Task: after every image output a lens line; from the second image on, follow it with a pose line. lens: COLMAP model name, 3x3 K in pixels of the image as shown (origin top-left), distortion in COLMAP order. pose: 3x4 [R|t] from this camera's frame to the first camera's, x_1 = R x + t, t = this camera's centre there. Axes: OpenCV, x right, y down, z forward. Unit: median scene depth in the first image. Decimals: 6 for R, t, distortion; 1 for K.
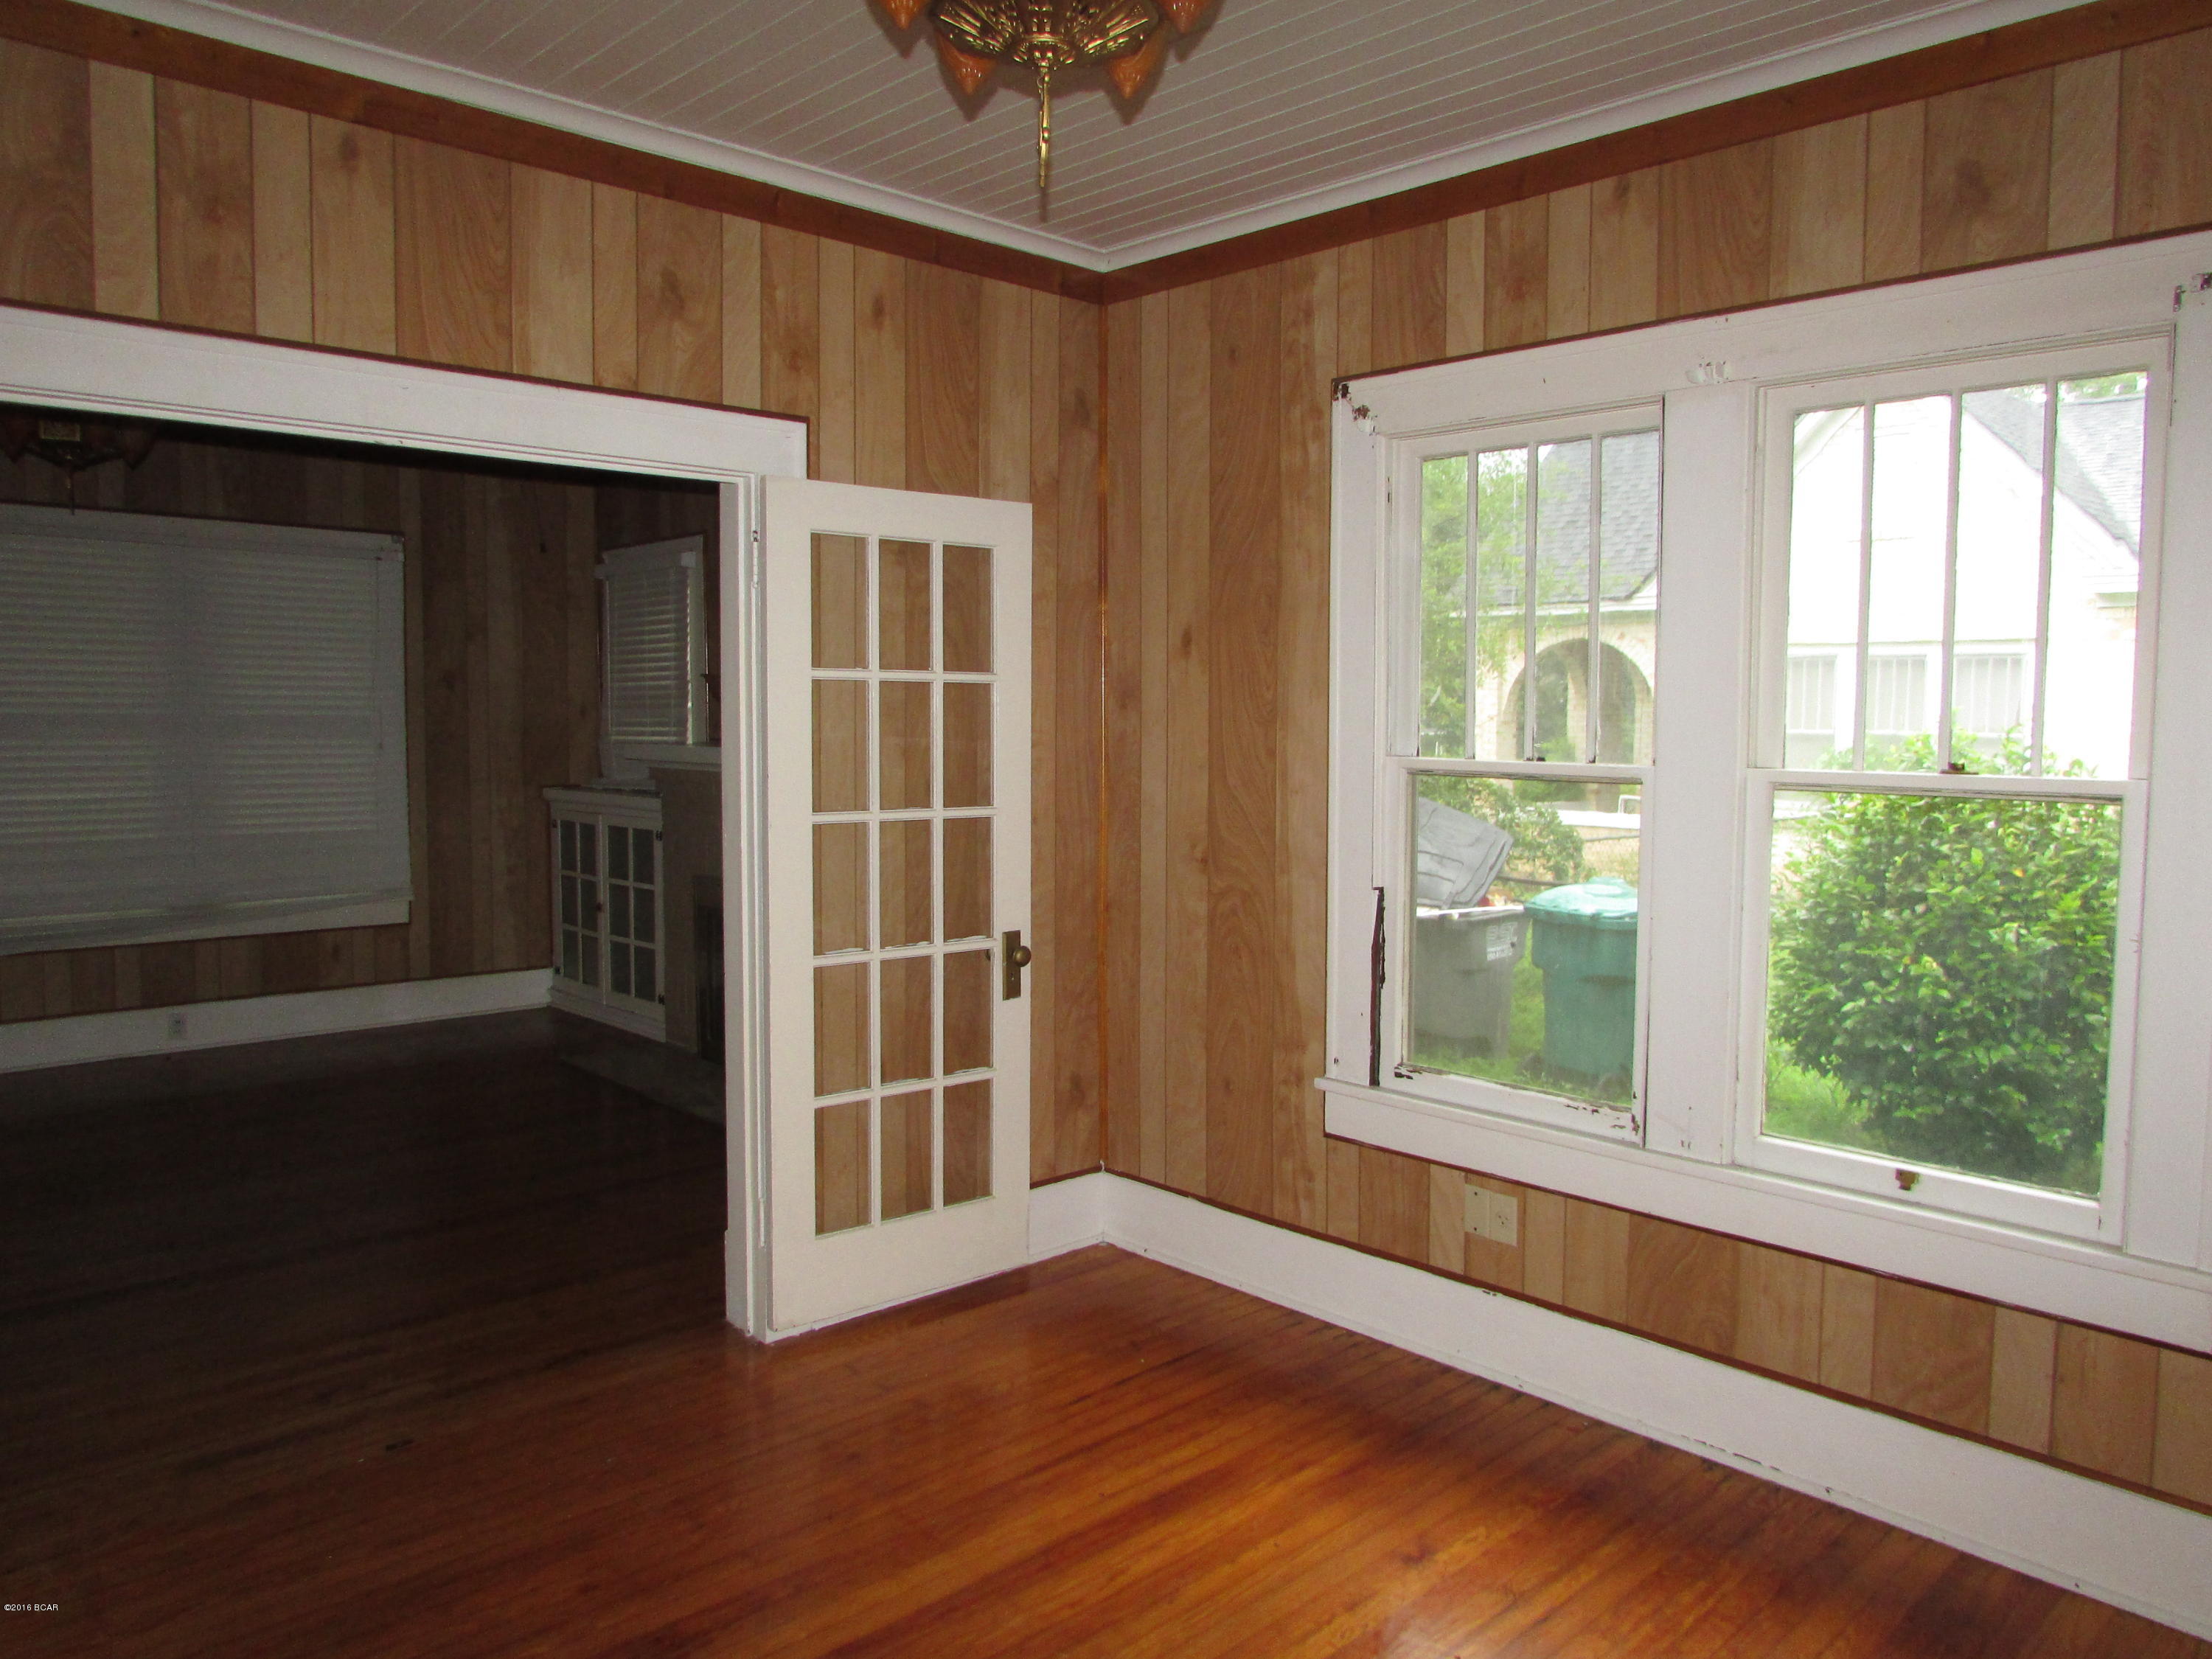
lens RADIAL K [[1574.2, 0, 1112.4], [0, 1574.2, 828.2], [0, 0, 1]] dist [-0.033521, 0.011055]
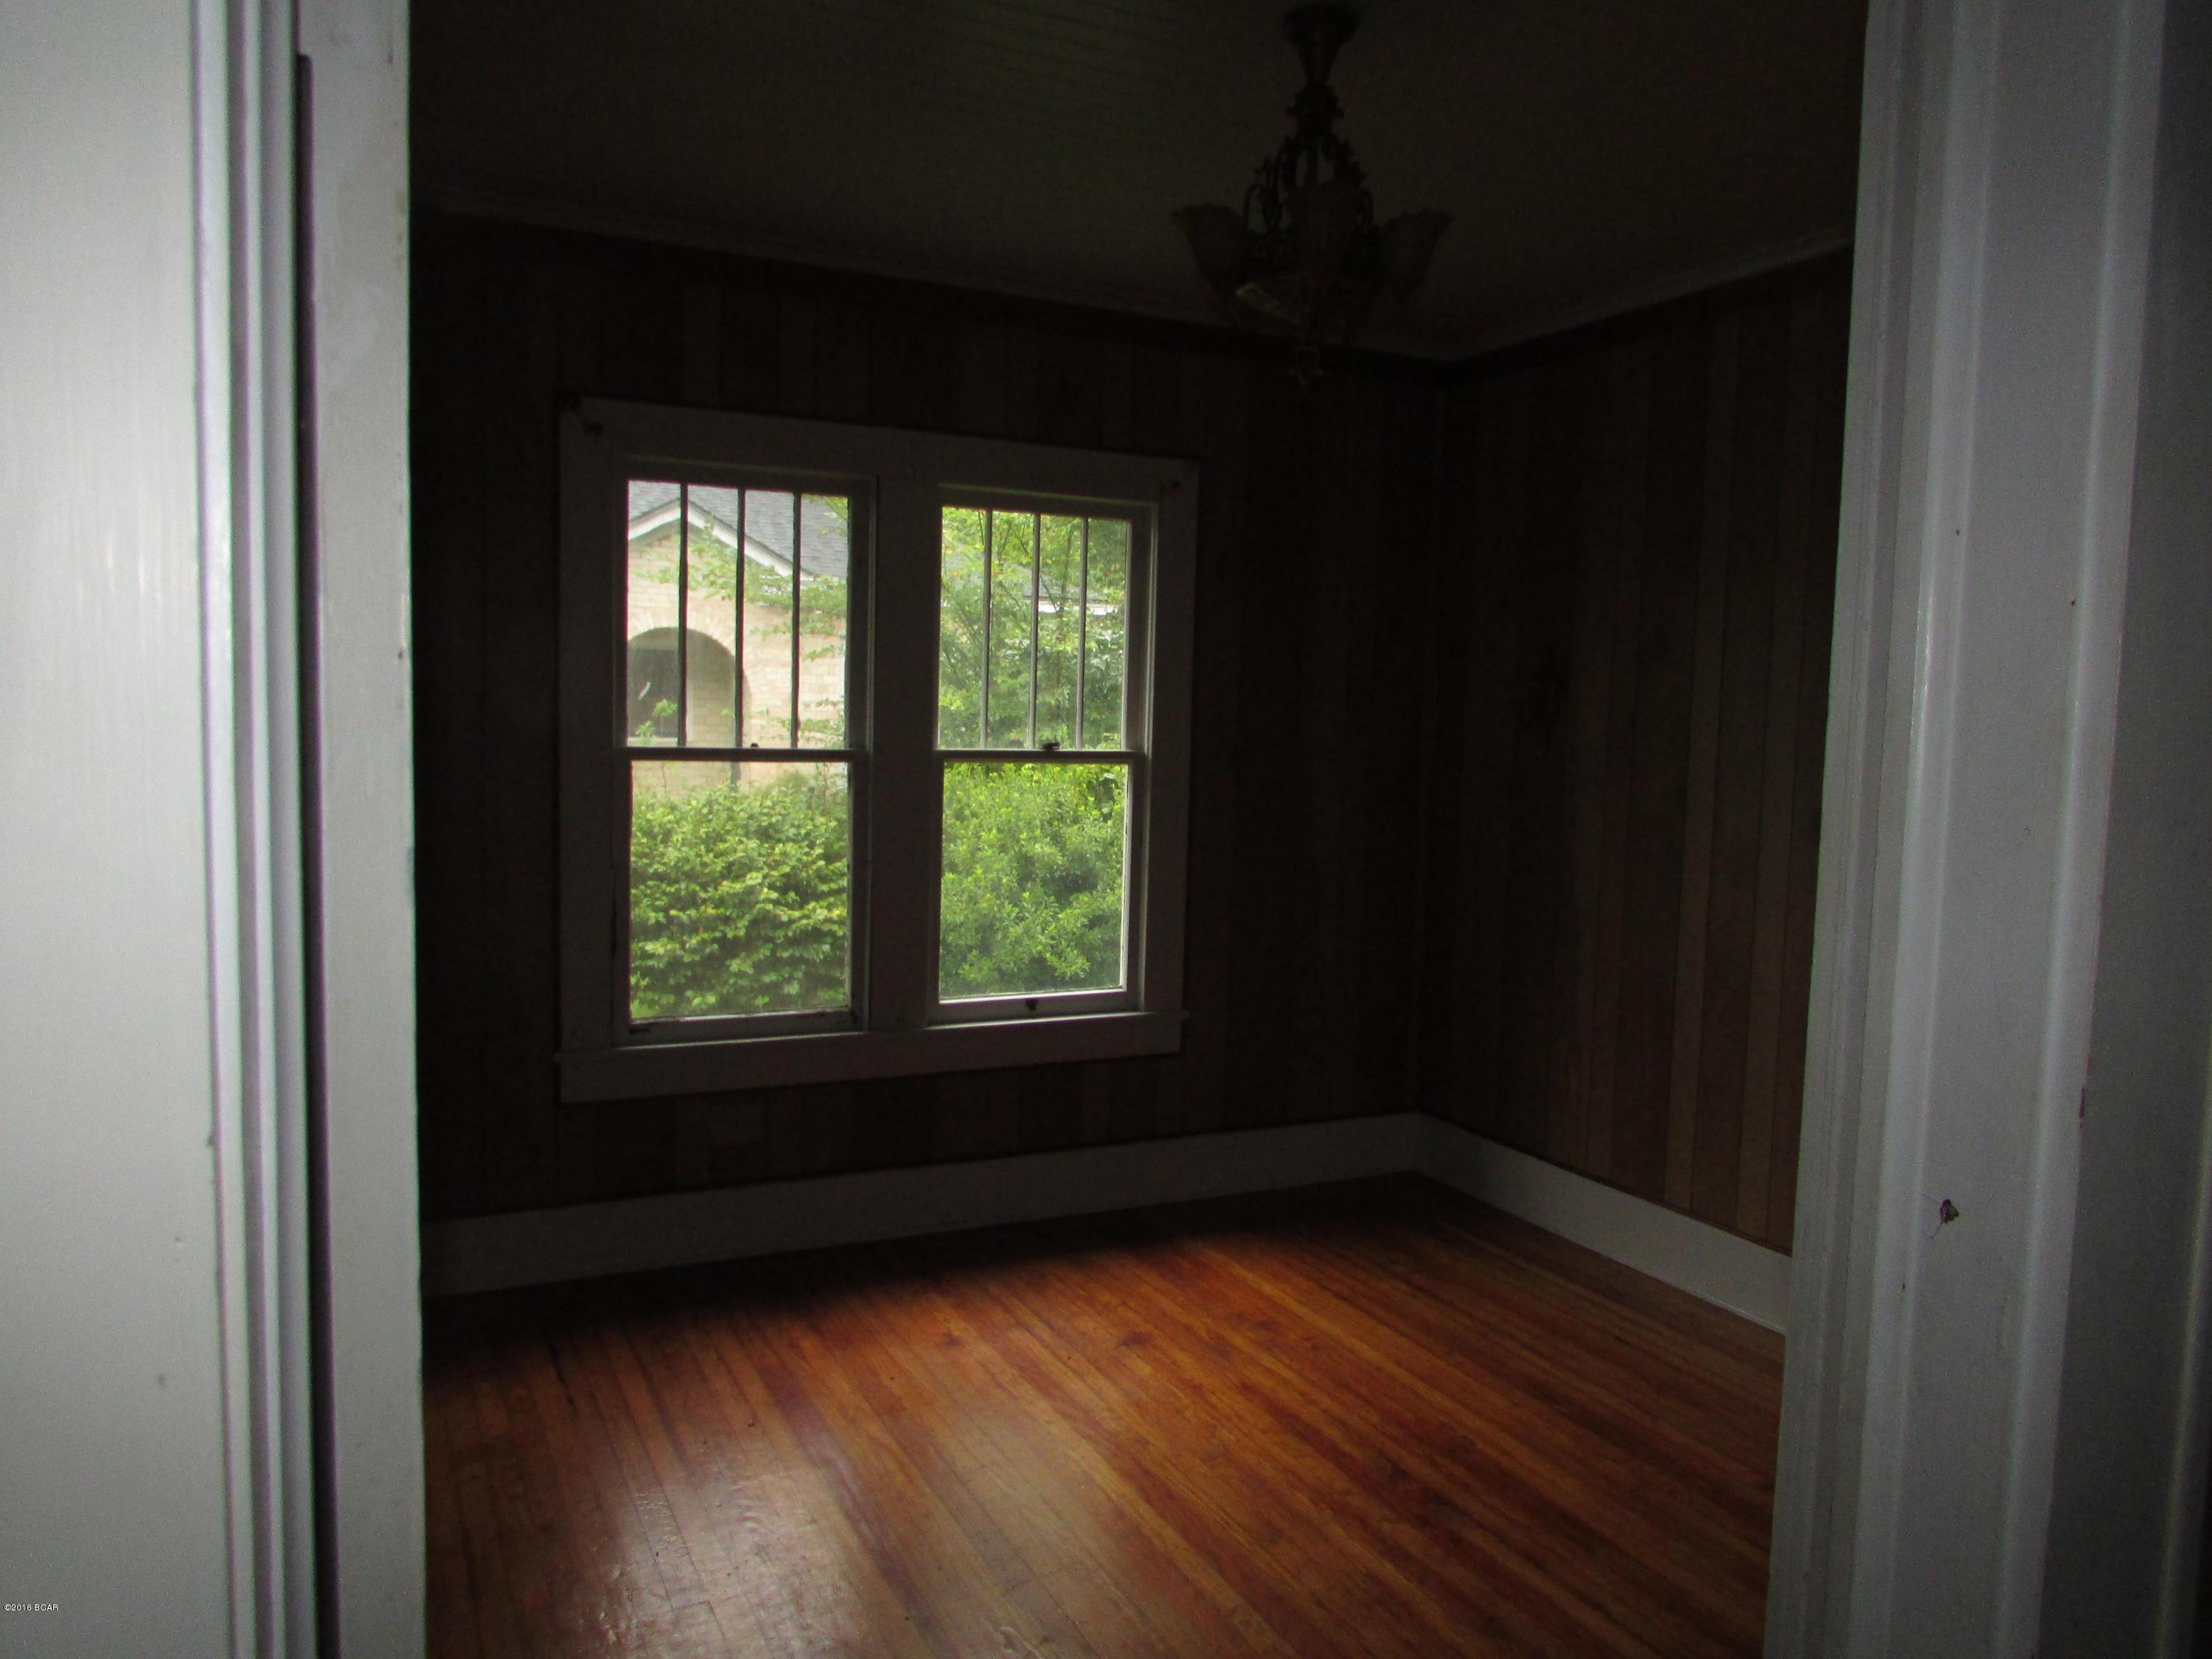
lens RADIAL K [[1574.2, 0, 1105.2], [0, 1574.2, 814.3], [0, 0, 1]] dist [-0.033521, 0.011055]
pose [[0.268741, -0.064643, 0.961041, -0.862878], [0.048115, 0.997401, 0.053634, -0.044382], [-0.962010, 0.031827, 0.271153, 0.405210]]
